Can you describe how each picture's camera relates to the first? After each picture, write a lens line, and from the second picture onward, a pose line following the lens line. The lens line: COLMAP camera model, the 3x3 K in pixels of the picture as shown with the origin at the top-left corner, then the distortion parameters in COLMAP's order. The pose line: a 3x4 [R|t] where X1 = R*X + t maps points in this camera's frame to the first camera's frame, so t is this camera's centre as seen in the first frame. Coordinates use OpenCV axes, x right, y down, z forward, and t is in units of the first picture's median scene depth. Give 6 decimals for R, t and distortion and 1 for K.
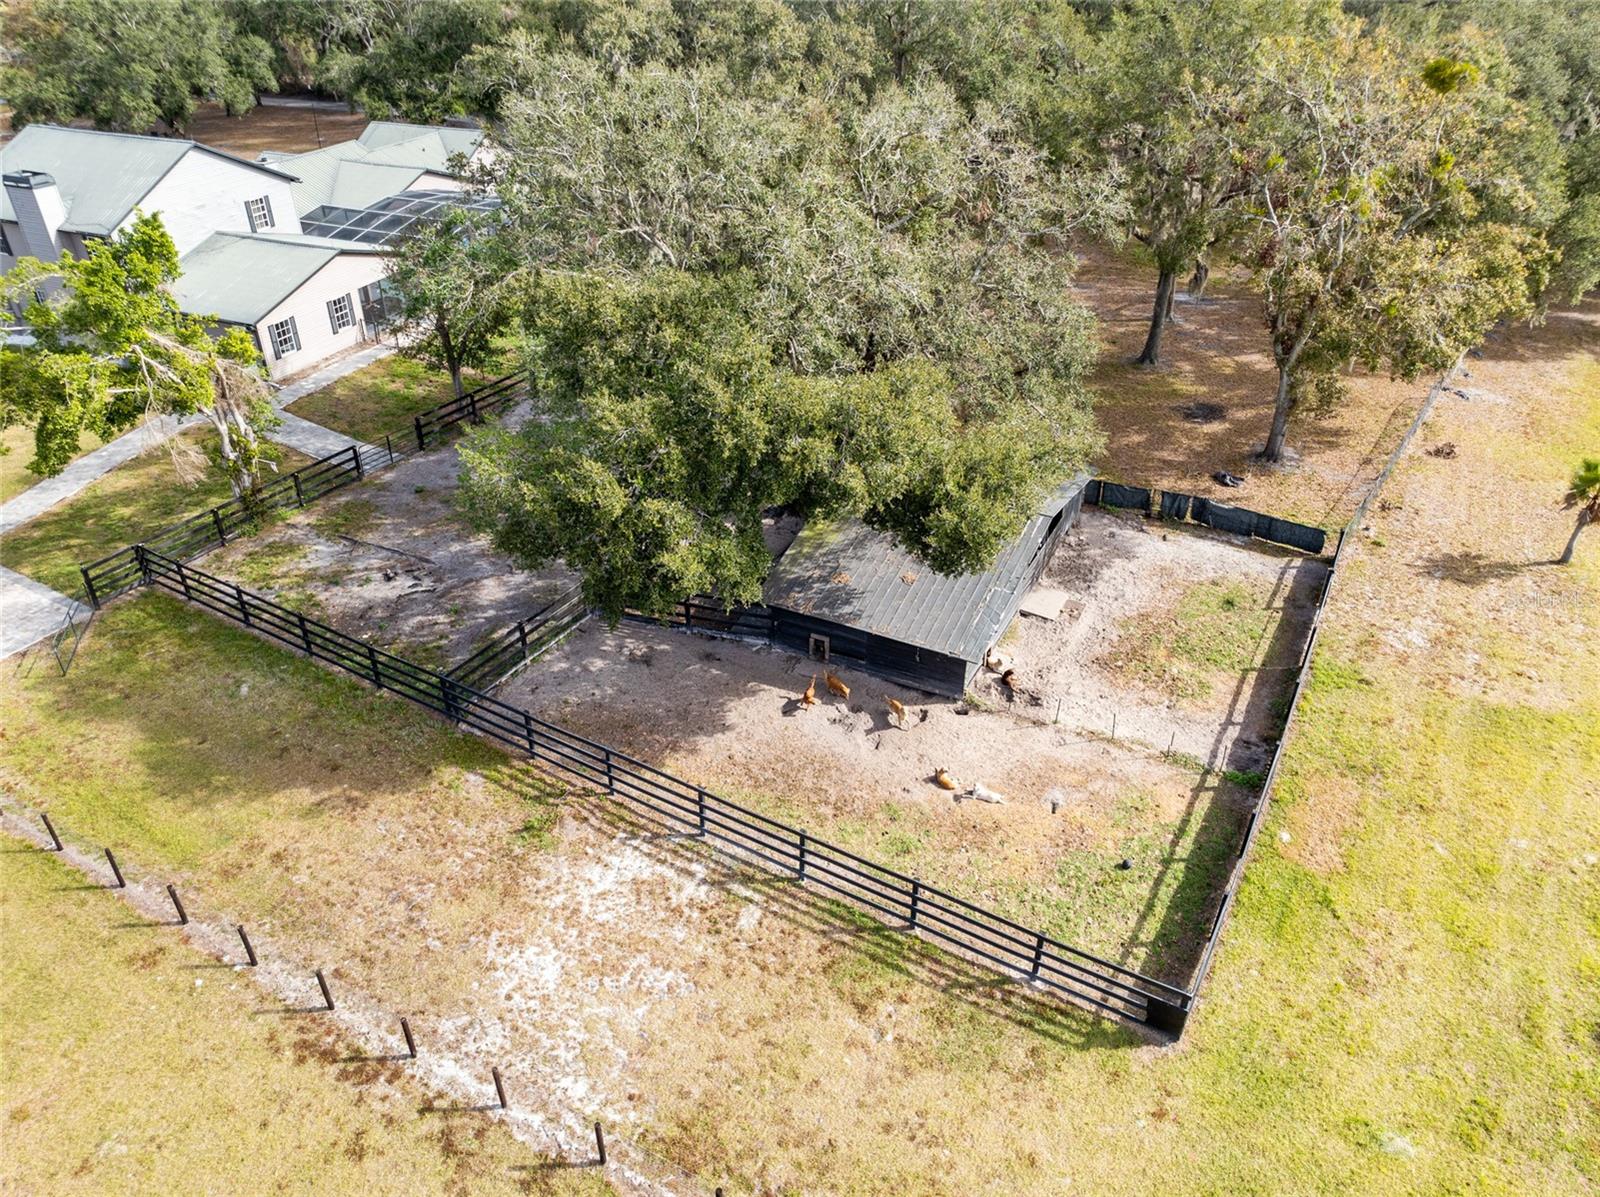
lens RADIAL K [[1125.6, 0, 799.7], [0, 1125.6, 605.7], [0, 0, 1]] dist [-0.043160, 0.014851]
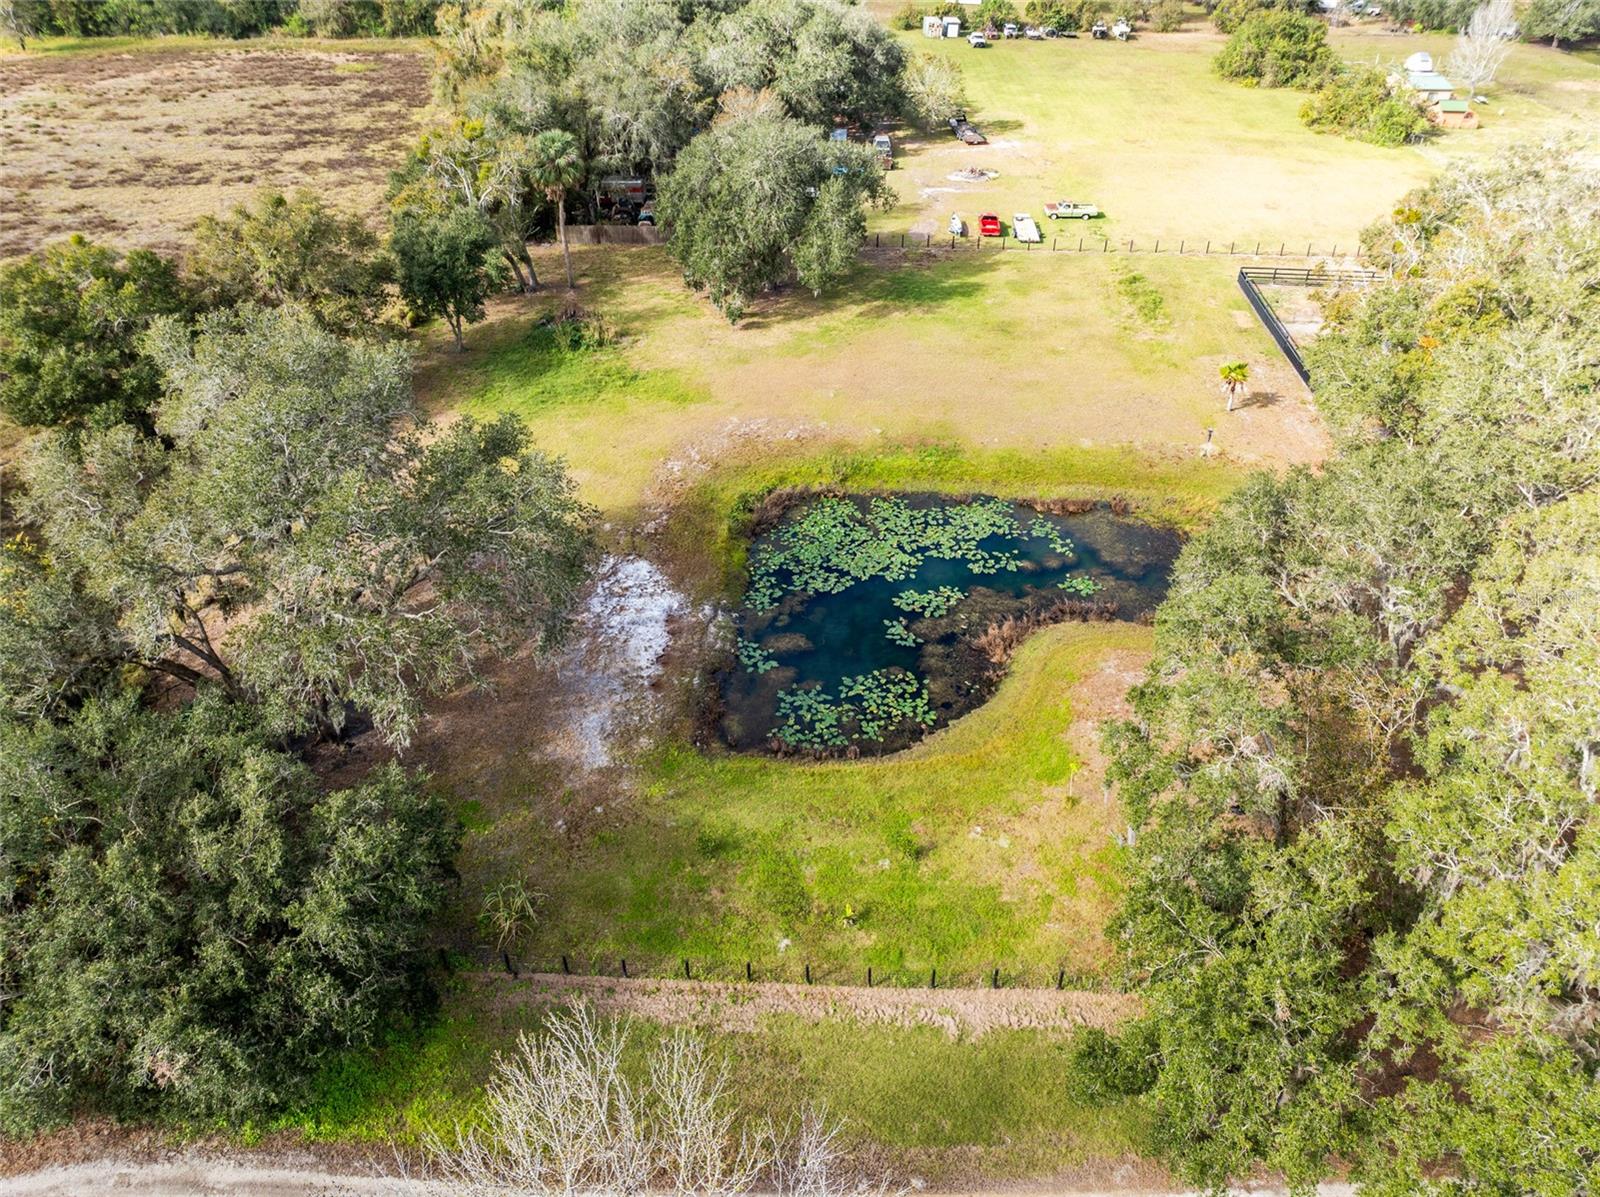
lens RADIAL K [[1125.6, 0, 799.7], [0, 1125.6, 605.7], [0, 0, 1]] dist [-0.043160, 0.014851]
pose [[-0.896916, 0.275024, -0.346271, 2.527471], [-0.234752, 0.367473, 0.899920, -1.809676], [0.374745, 0.888440, -0.265030, 1.783404]]
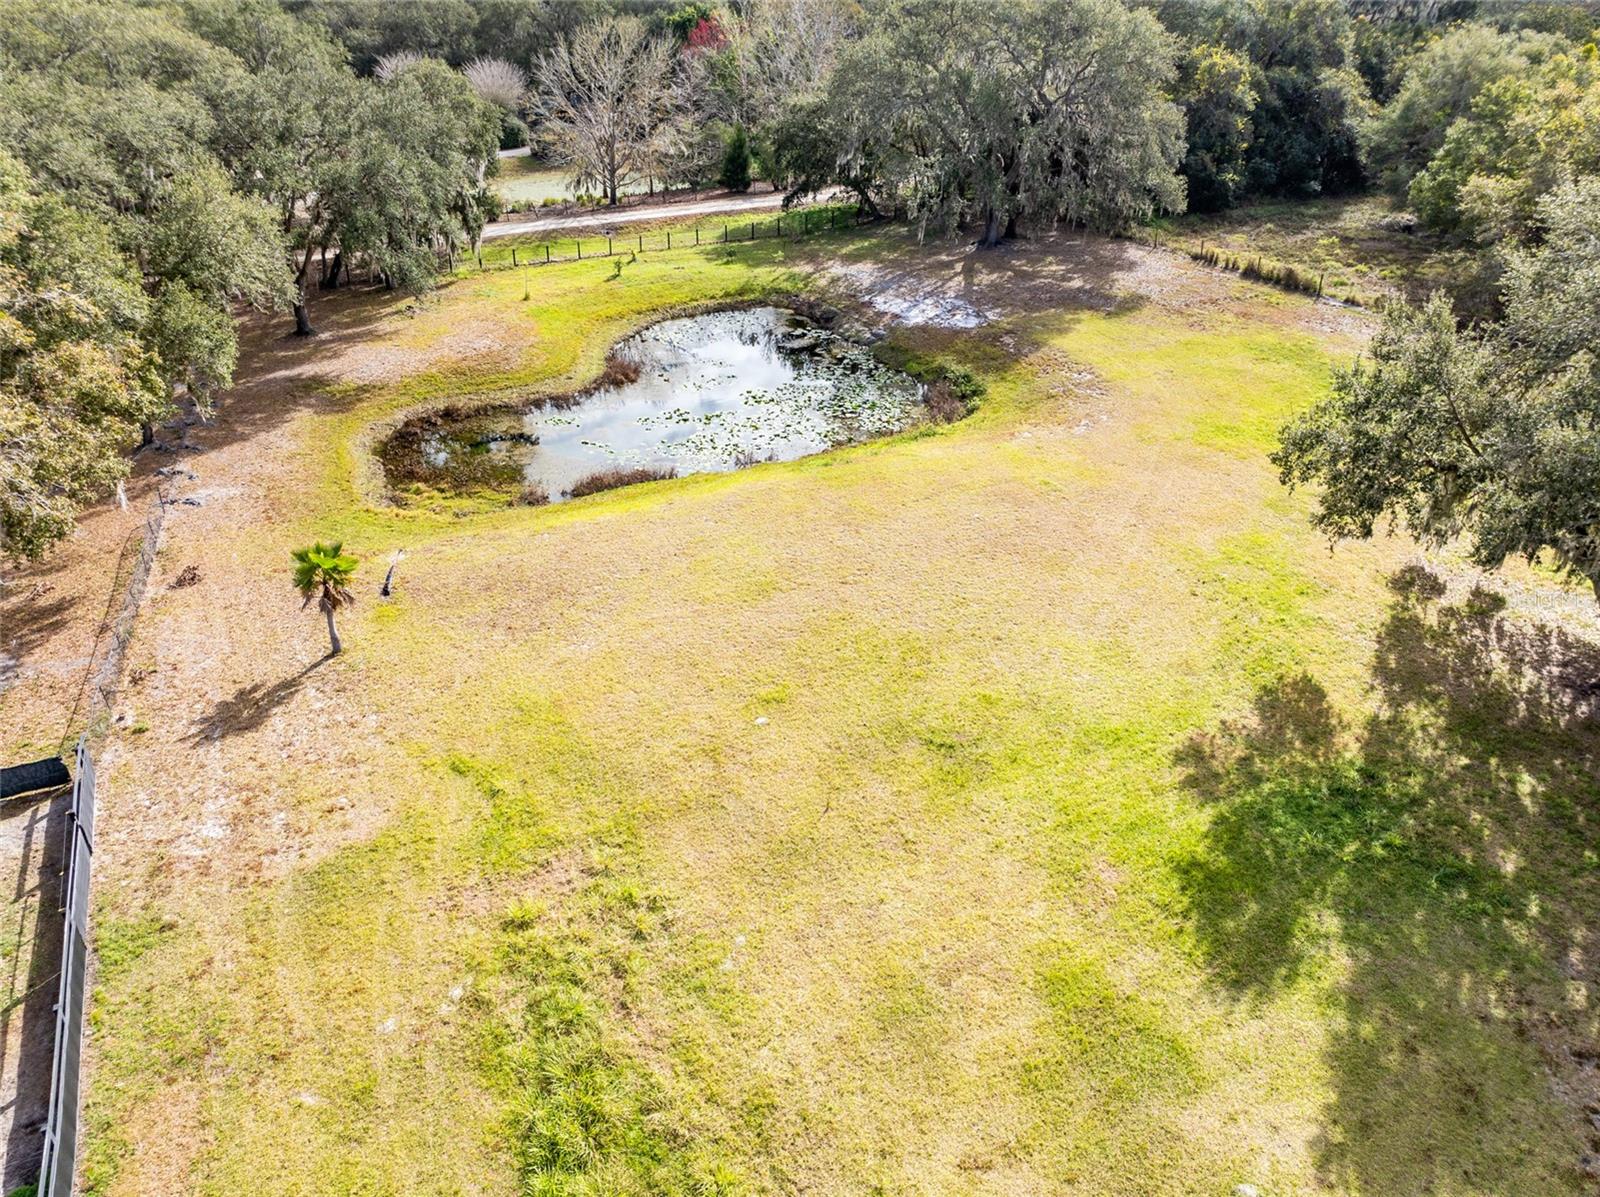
lens RADIAL K [[1125.6, 0, 799.7], [0, 1125.6, 605.7], [0, 0, 1]] dist [-0.043160, 0.014851]
pose [[0.556593, -0.418455, 0.717704, 0.277573], [0.452493, 0.877200, 0.160532, -0.055168], [-0.696745, 0.235405, 0.677591, 0.085826]]
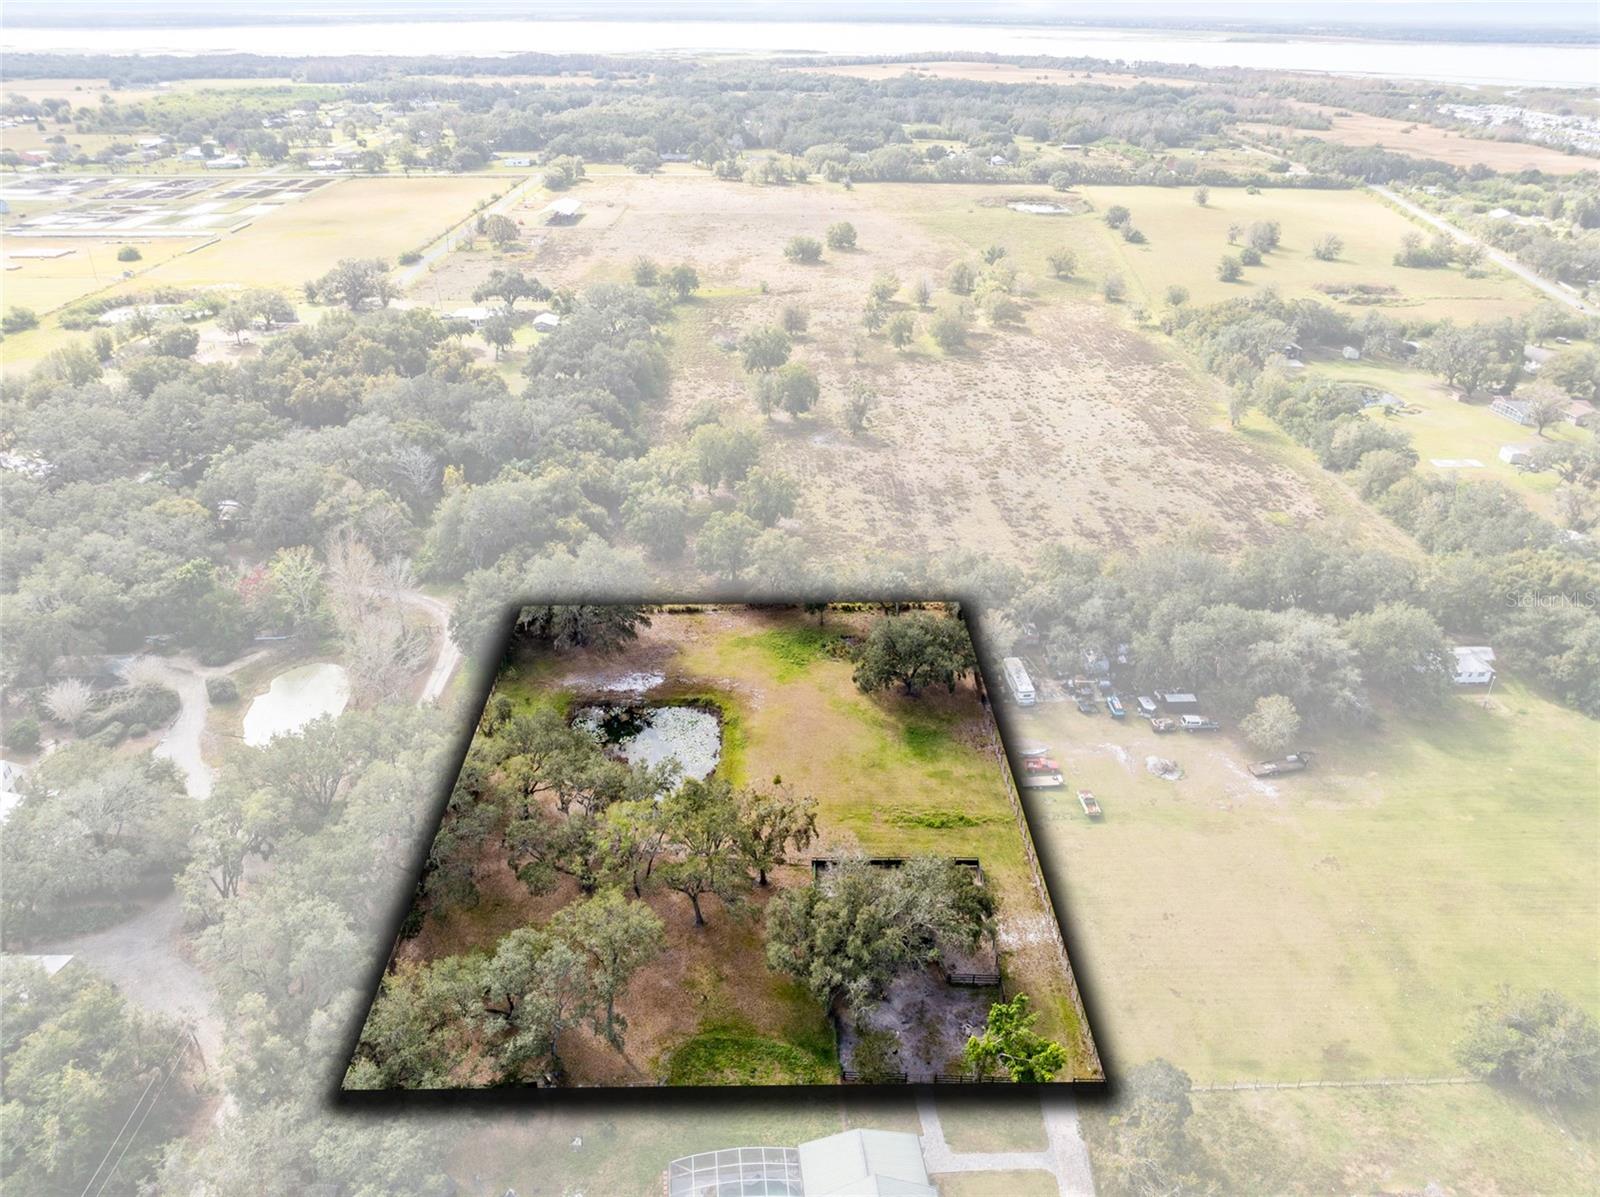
lens RADIAL K [[1125.6, 0, 799.7], [0, 1125.6, 605.7], [0, 0, 1]] dist [-0.043160, 0.014851]
pose [[-0.503950, -0.411377, 0.759476, -2.351793], [0.470932, 0.606236, 0.640860, -3.516062], [-0.724056, 0.680623, -0.111782, 0.977505]]
